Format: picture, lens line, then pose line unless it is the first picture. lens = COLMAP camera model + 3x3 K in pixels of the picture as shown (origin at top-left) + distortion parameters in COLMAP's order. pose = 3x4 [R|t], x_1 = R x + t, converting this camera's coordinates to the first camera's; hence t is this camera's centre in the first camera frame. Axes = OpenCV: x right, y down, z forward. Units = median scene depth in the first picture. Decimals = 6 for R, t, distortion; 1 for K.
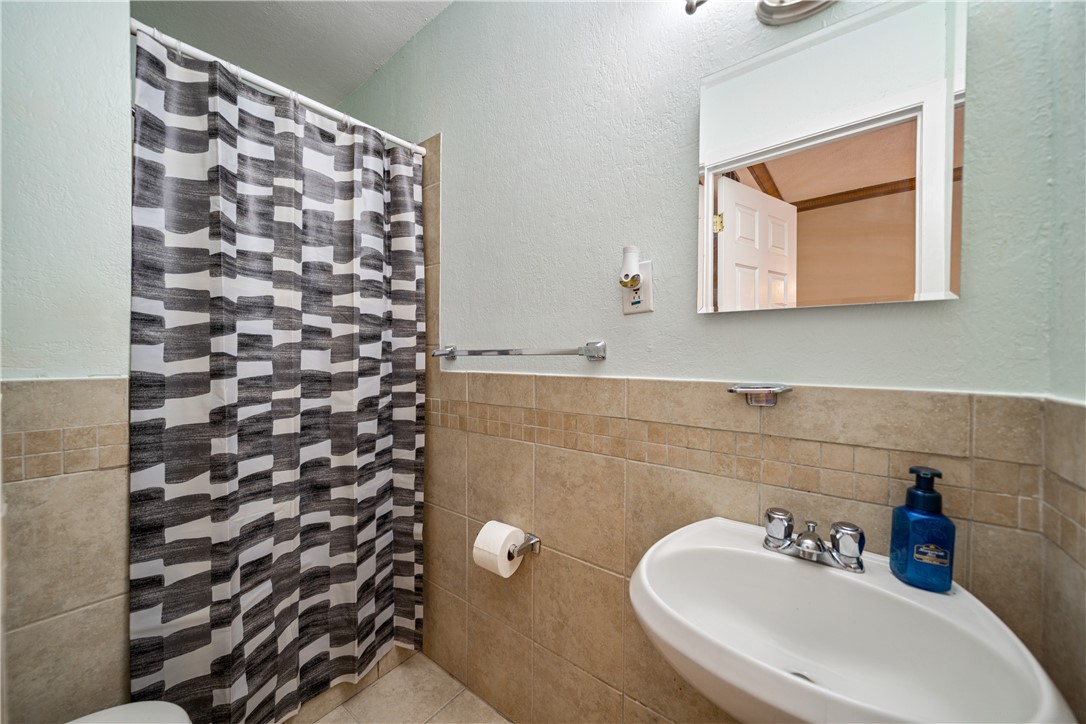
lens RADIAL K [[405.9, 0, 545.0], [0, 405.9, 363.4], [0, 0, 1]] dist [-0.006887, -0.000140]
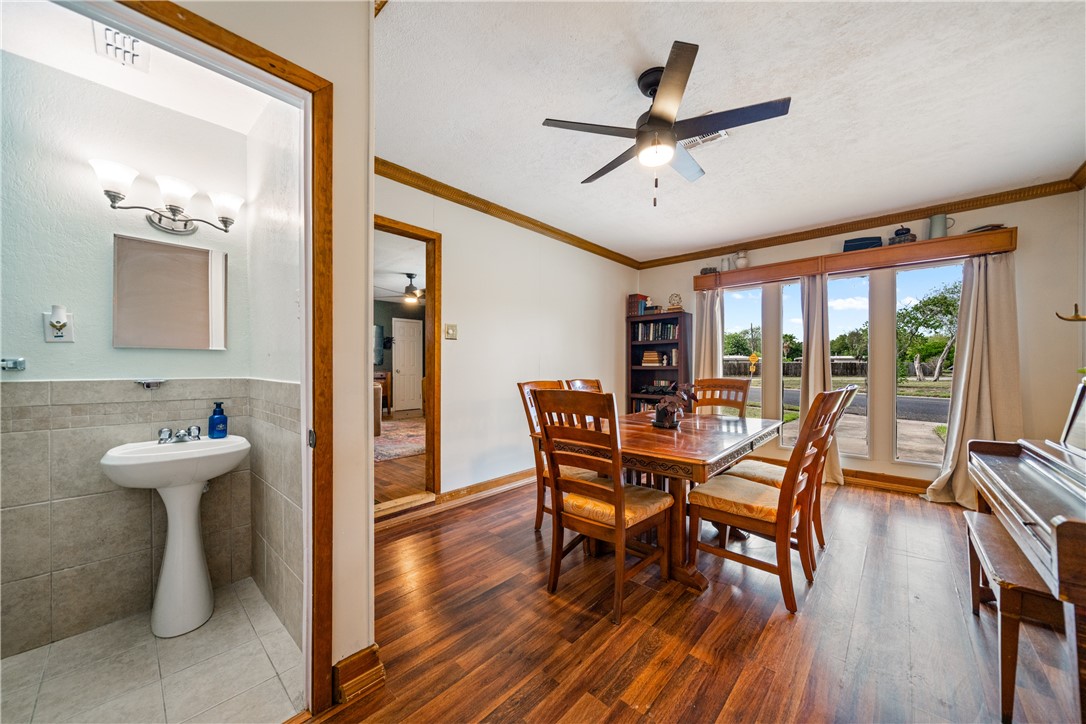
lens RADIAL K [[405.9, 0, 549.6], [0, 405.9, 369.6], [0, 0, 1]] dist [-0.006887, -0.000140]
pose [[0.089791, -0.007204, 0.995935, -1.617382], [0.019187, 0.999801, 0.005502, 0.026243], [-0.995776, 0.018615, 0.089912, -1.535249]]
